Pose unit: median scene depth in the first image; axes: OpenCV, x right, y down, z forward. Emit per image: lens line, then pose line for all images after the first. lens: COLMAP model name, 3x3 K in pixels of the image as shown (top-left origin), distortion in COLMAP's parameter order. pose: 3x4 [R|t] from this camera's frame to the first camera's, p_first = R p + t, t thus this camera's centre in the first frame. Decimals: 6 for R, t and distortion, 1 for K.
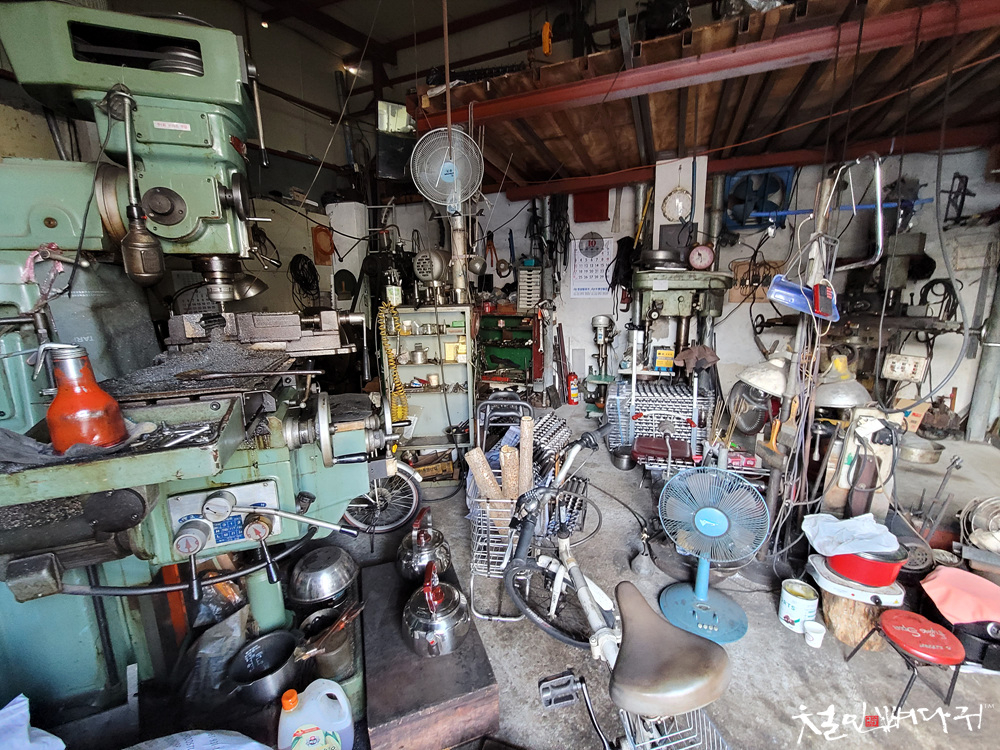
lens RADIAL K [[405.9, 0, 500.3], [0, 405.9, 376.7], [0, 0, 1]] dist [-0.021138, 0.001092]
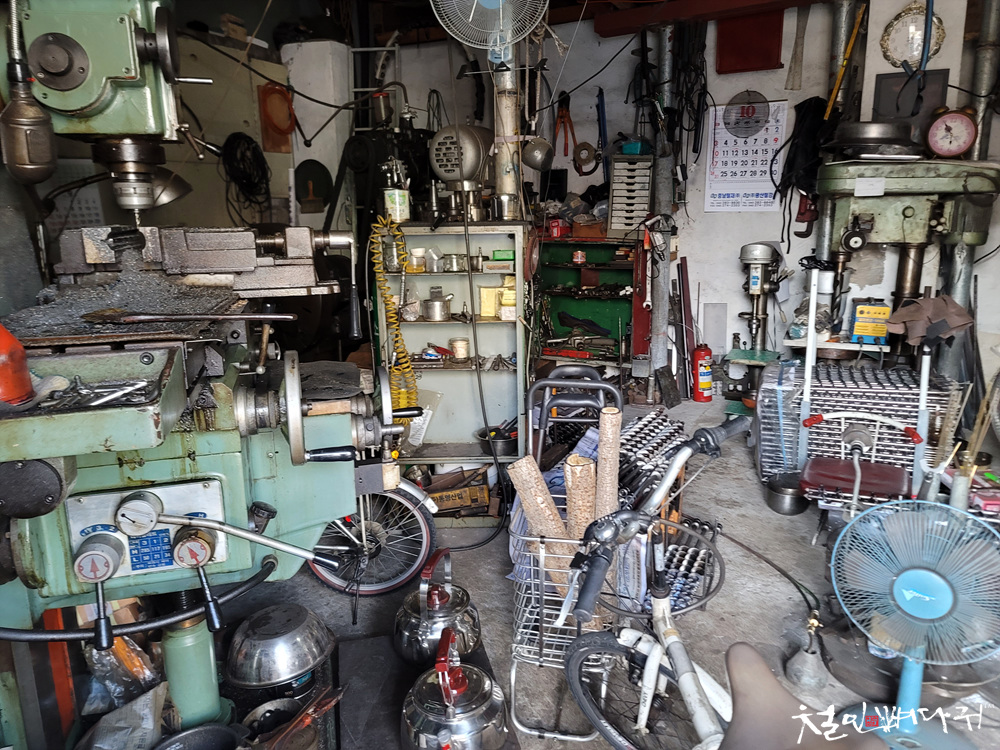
lens RADIAL K [[736.8, 0, 510.9], [0, 736.8, 380.4], [0, 0, 1]] dist [0.058698, -0.053499]
pose [[0.995177, 0.026311, -0.094497, 0.019305], [-0.023421, 0.999227, 0.031561, 0.024952], [0.095254, -0.029196, 0.995025, -0.102566]]
